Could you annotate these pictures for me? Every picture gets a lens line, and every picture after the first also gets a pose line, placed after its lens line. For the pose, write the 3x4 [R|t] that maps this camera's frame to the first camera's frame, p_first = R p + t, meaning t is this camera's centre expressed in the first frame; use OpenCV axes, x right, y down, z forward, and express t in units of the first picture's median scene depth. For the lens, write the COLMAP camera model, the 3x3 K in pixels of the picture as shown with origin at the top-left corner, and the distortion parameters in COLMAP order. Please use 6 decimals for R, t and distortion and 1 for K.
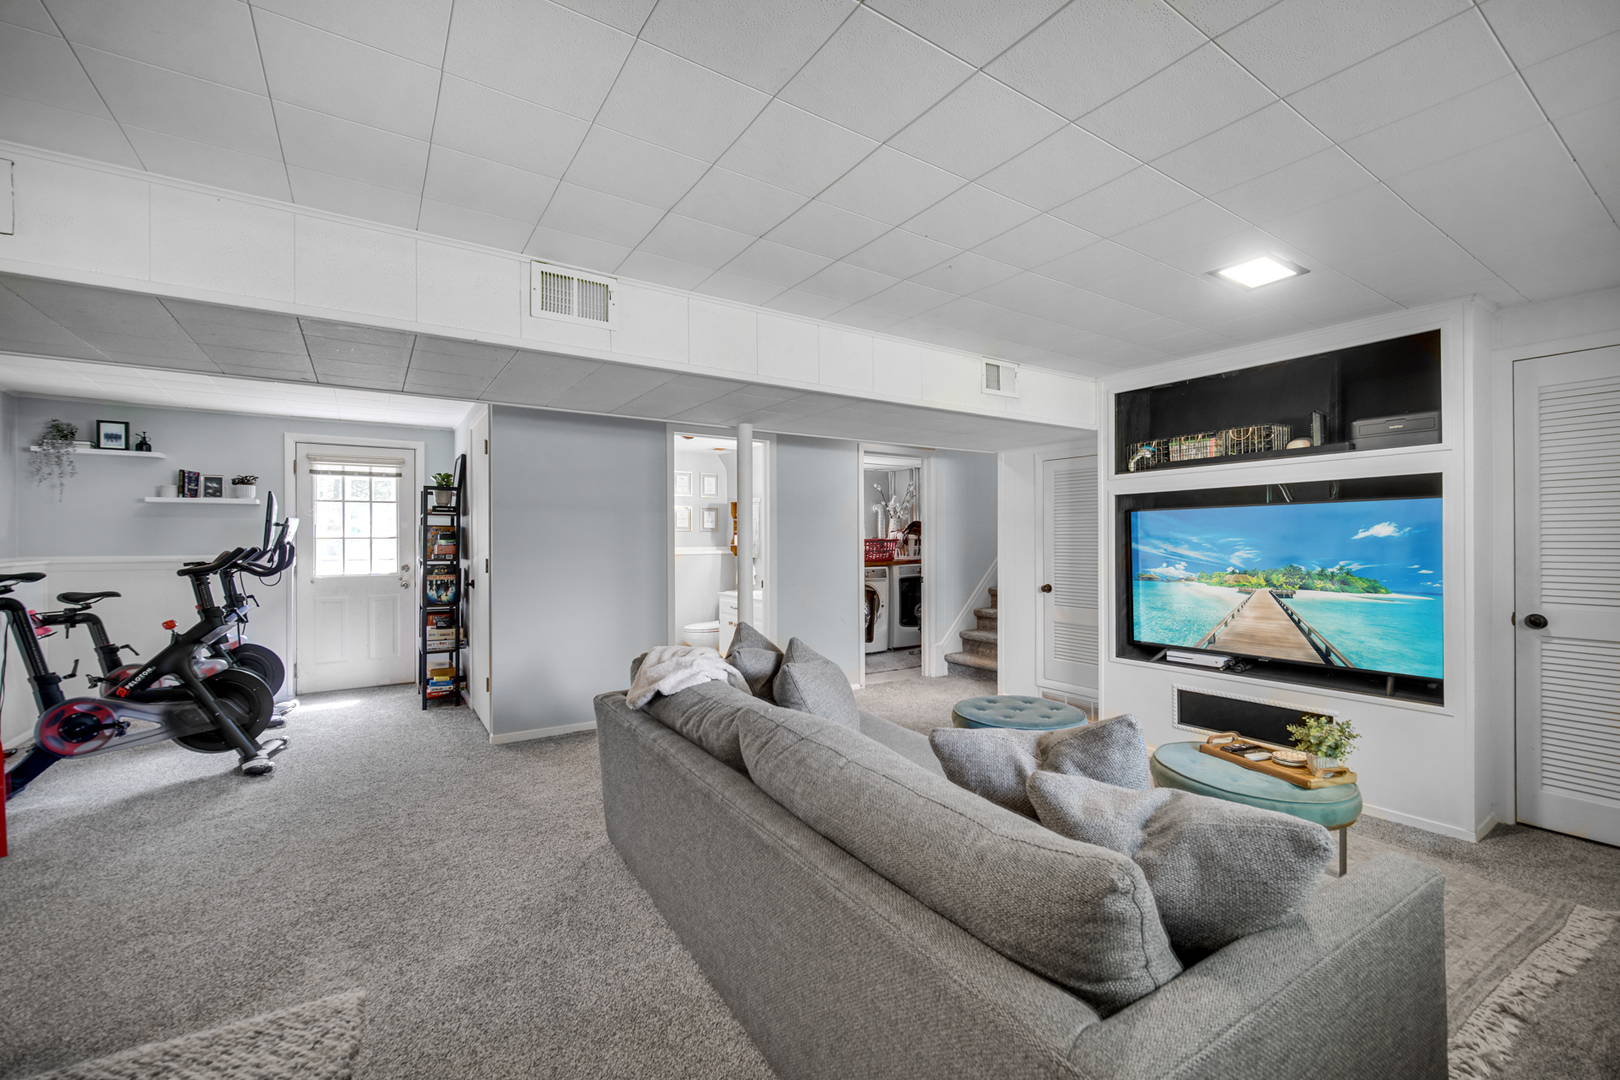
lens RADIAL K [[639.3, 0, 810.0], [0, 639.3, 540.0], [0, 0, 1]] dist [-0.000979, -0.000106]
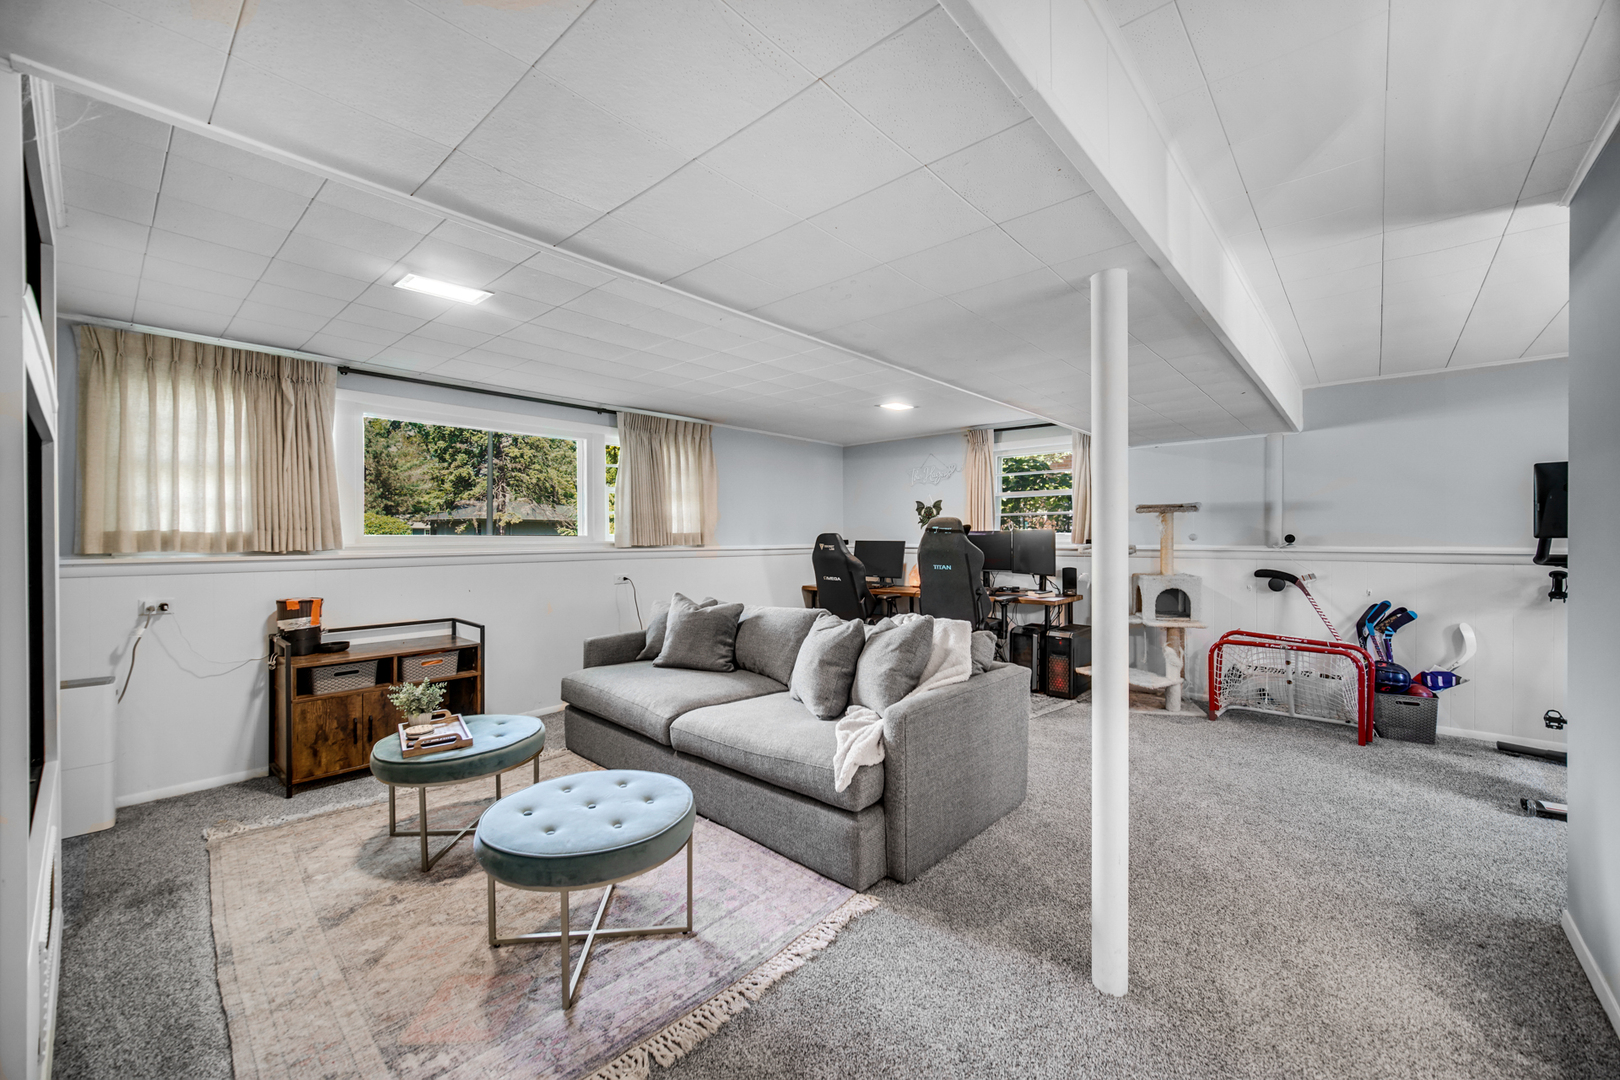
lens RADIAL K [[639.3, 0, 810.0], [0, 639.3, 540.0], [0, 0, 1]] dist [-0.000979, -0.000106]
pose [[-0.963928, 0.007295, -0.266063, 0.310757], [0.005214, 0.999950, 0.008528, -0.001429], [0.266112, 0.006833, -0.963918, 1.774836]]
